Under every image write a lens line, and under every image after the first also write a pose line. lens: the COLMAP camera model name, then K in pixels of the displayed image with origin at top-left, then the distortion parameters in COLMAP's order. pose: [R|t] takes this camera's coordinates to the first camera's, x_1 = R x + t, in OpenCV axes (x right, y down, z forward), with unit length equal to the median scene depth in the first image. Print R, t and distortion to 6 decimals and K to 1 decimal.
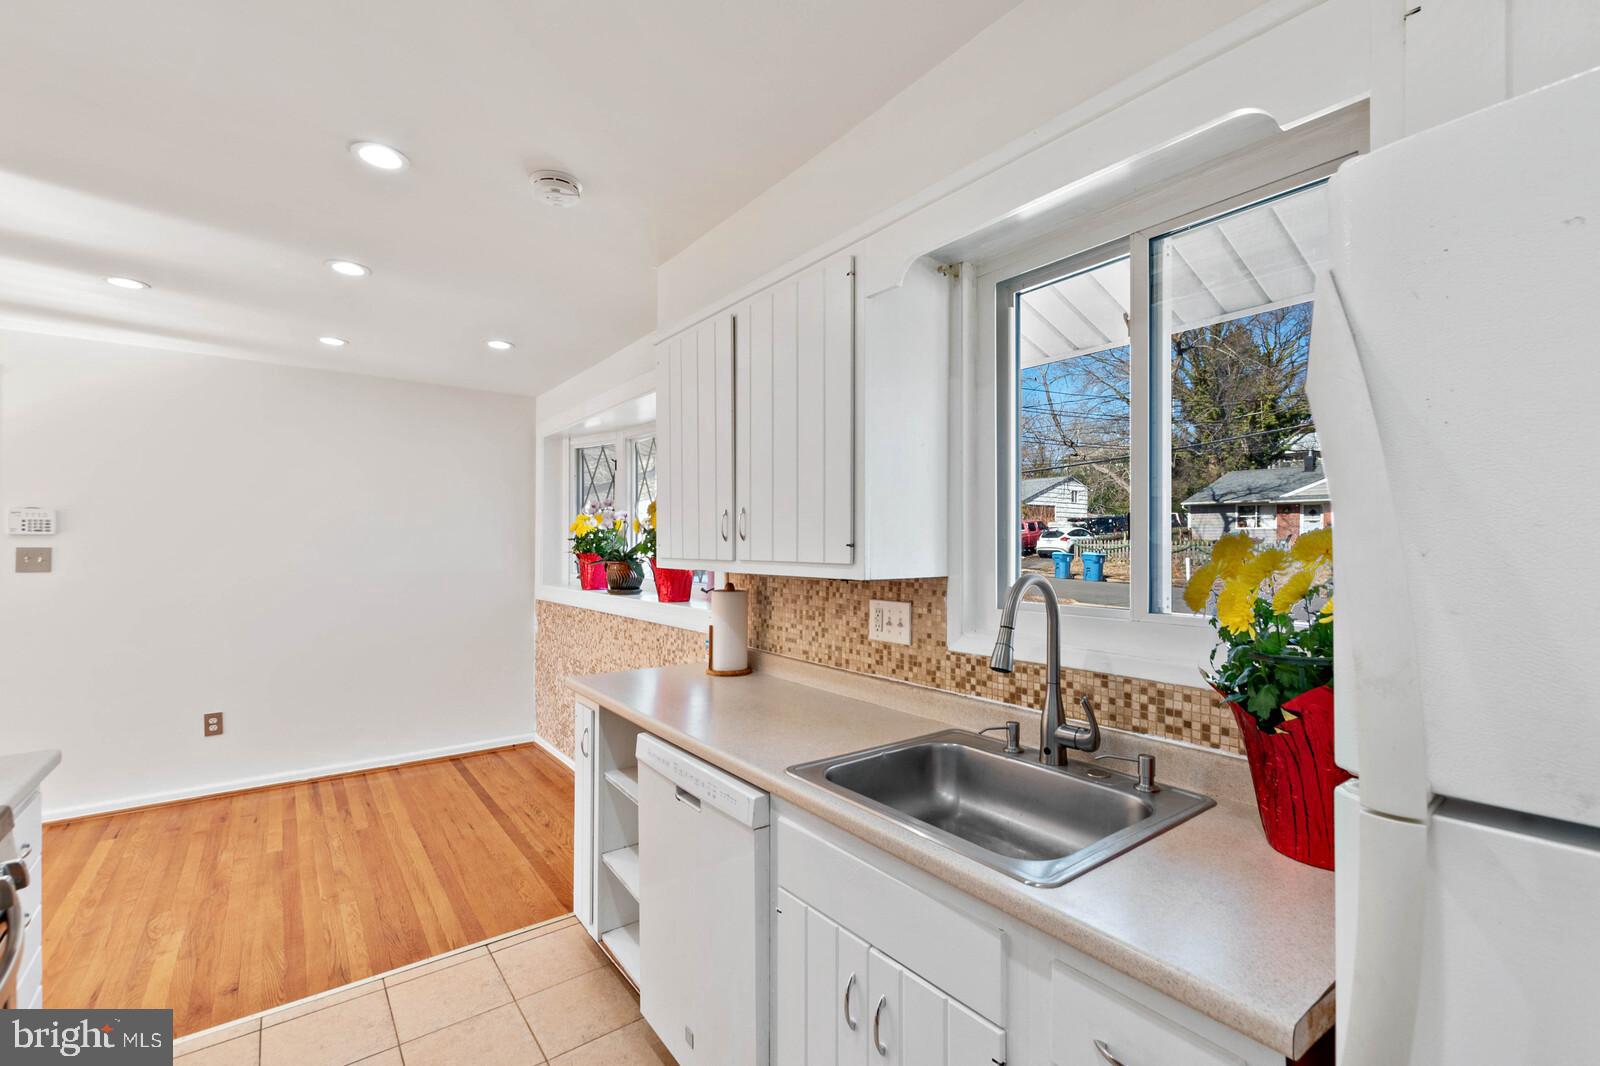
lens RADIAL K [[694.1, 0, 808.7], [0, 694.1, 539.4], [0, 0, 1]] dist [0.003309, -0.001971]
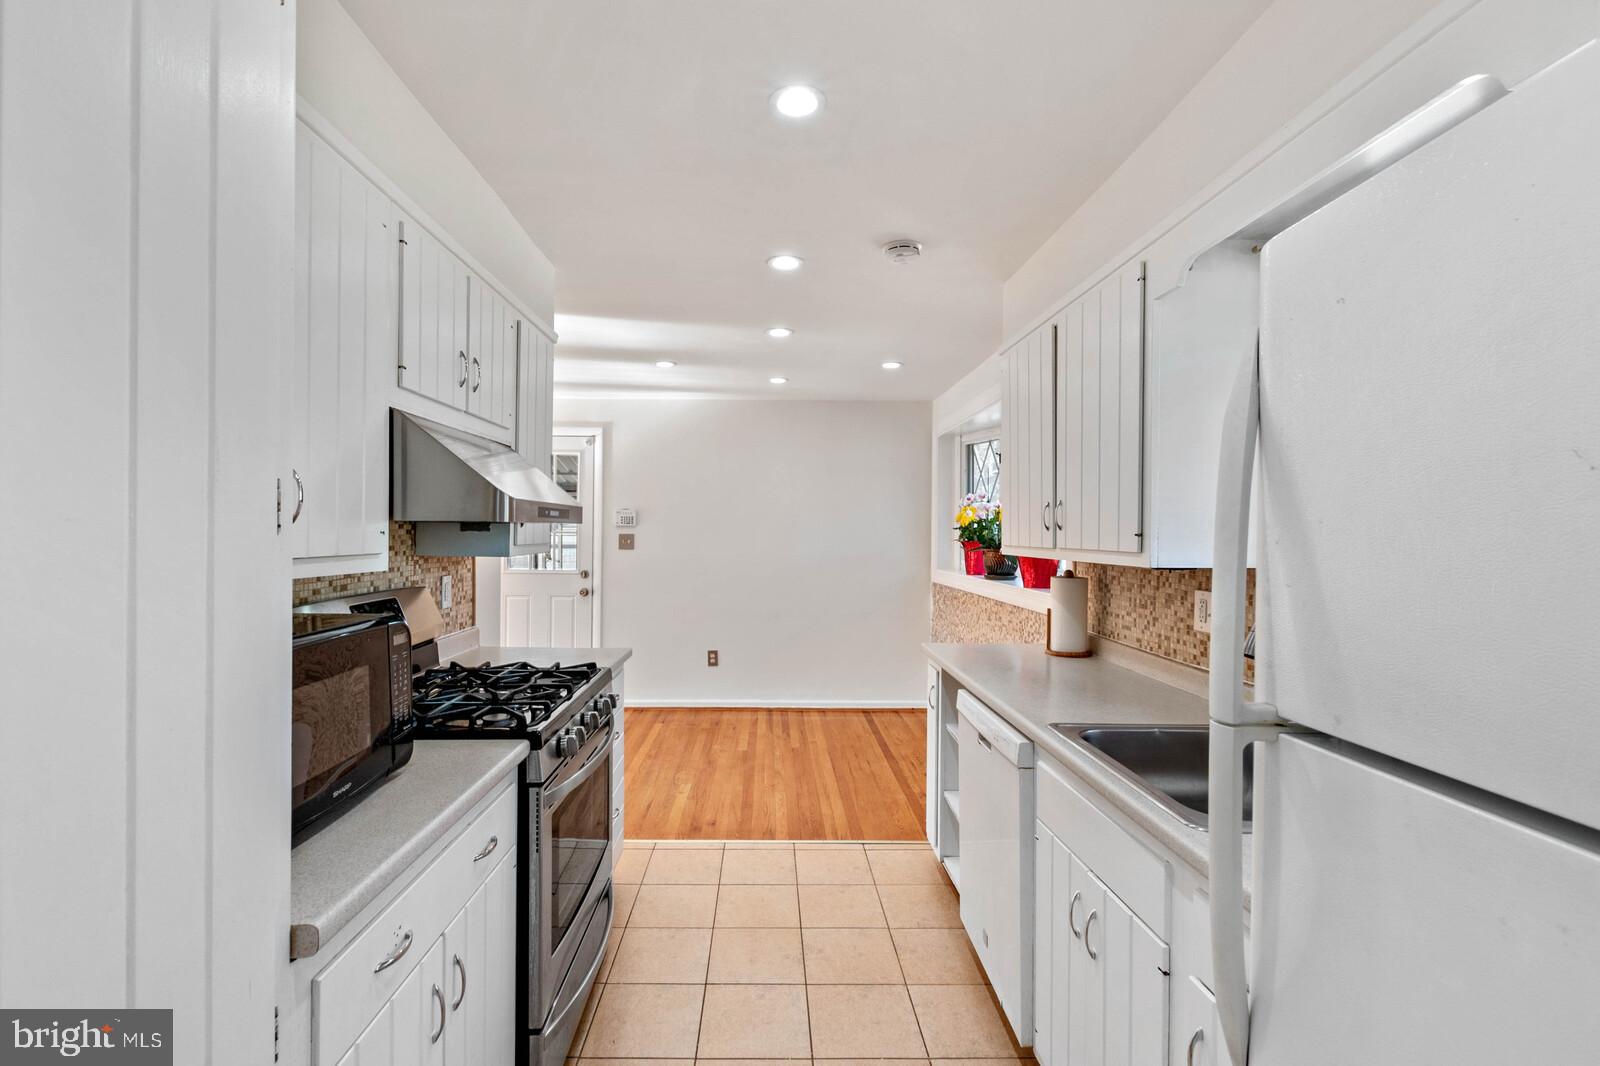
lens RADIAL K [[694.1, 0, 772.7], [0, 694.1, 531.1], [0, 0, 1]] dist [0.003309, -0.001971]
pose [[0.803281, 0.001302, -0.595599, 0.156454], [0.001332, 0.999991, 0.003983, -0.001495], [0.595599, -0.003993, 0.803272, -0.122493]]
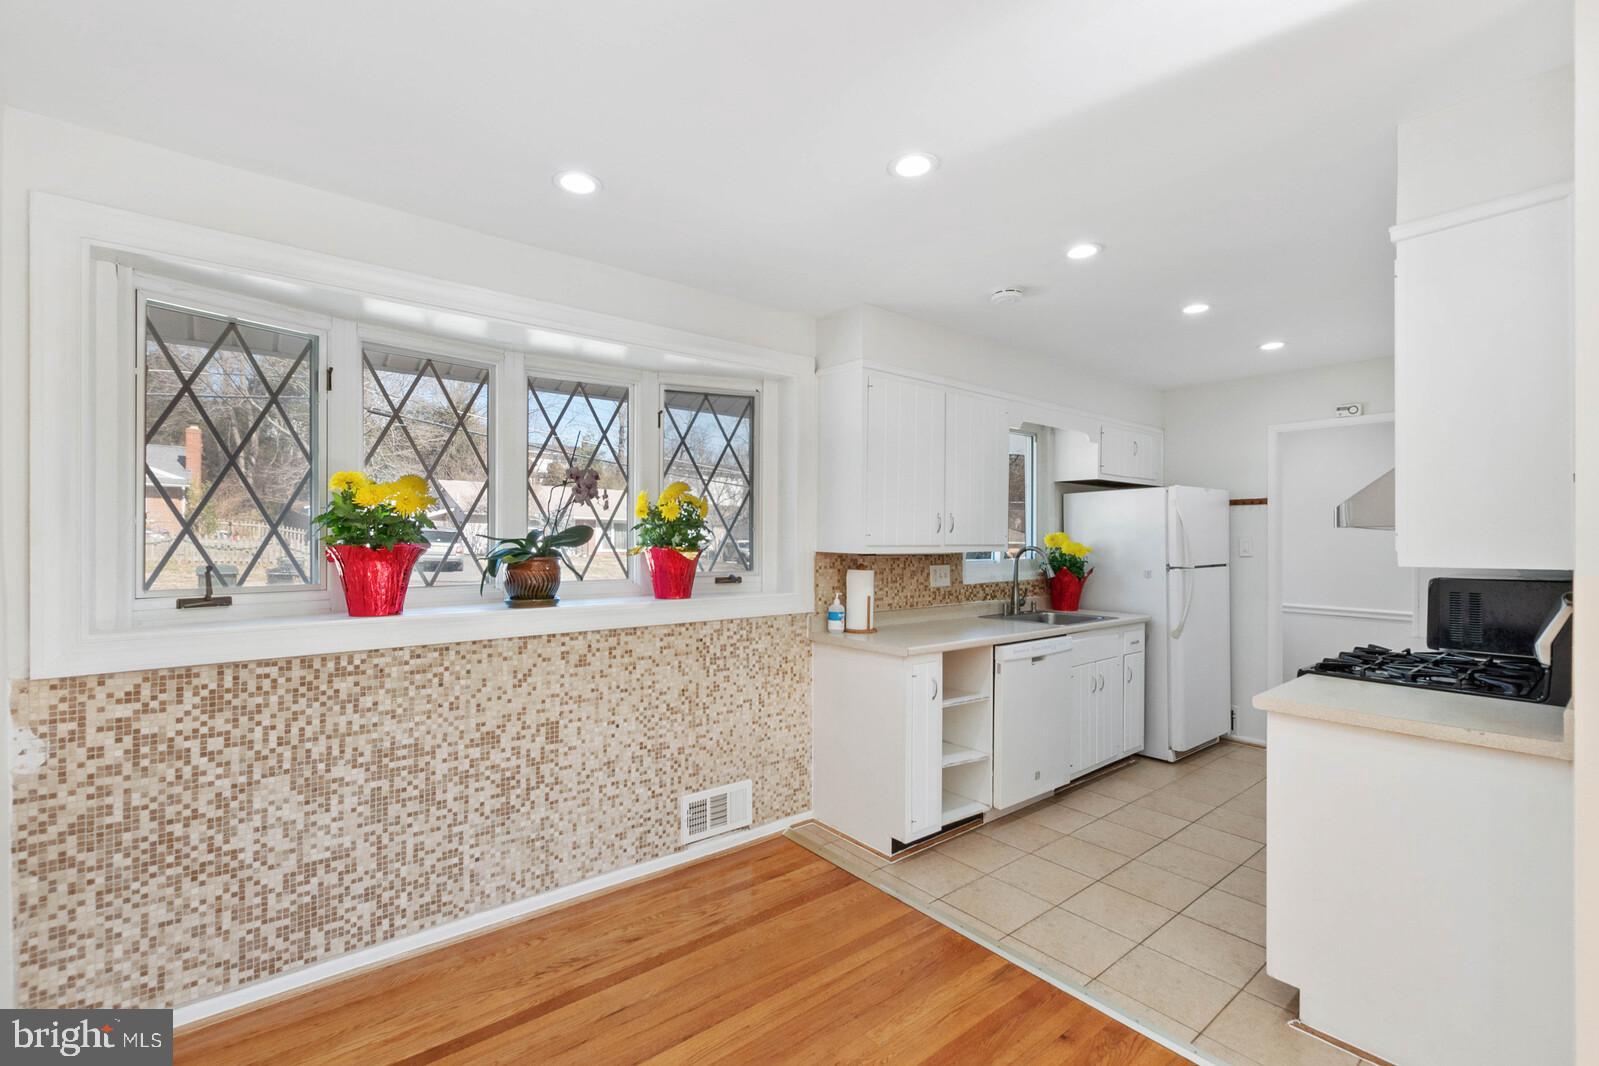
lens RADIAL K [[693.7, 0, 794.1], [0, 693.7, 539.9], [0, 0, 1]] dist [0.003309, -0.001971]
pose [[-0.022741, -0.000660, 0.999741, -1.411974], [-0.009353, 0.999956, 0.000447, 0.017551], [-0.999698, -0.009340, -0.022746, 1.138175]]
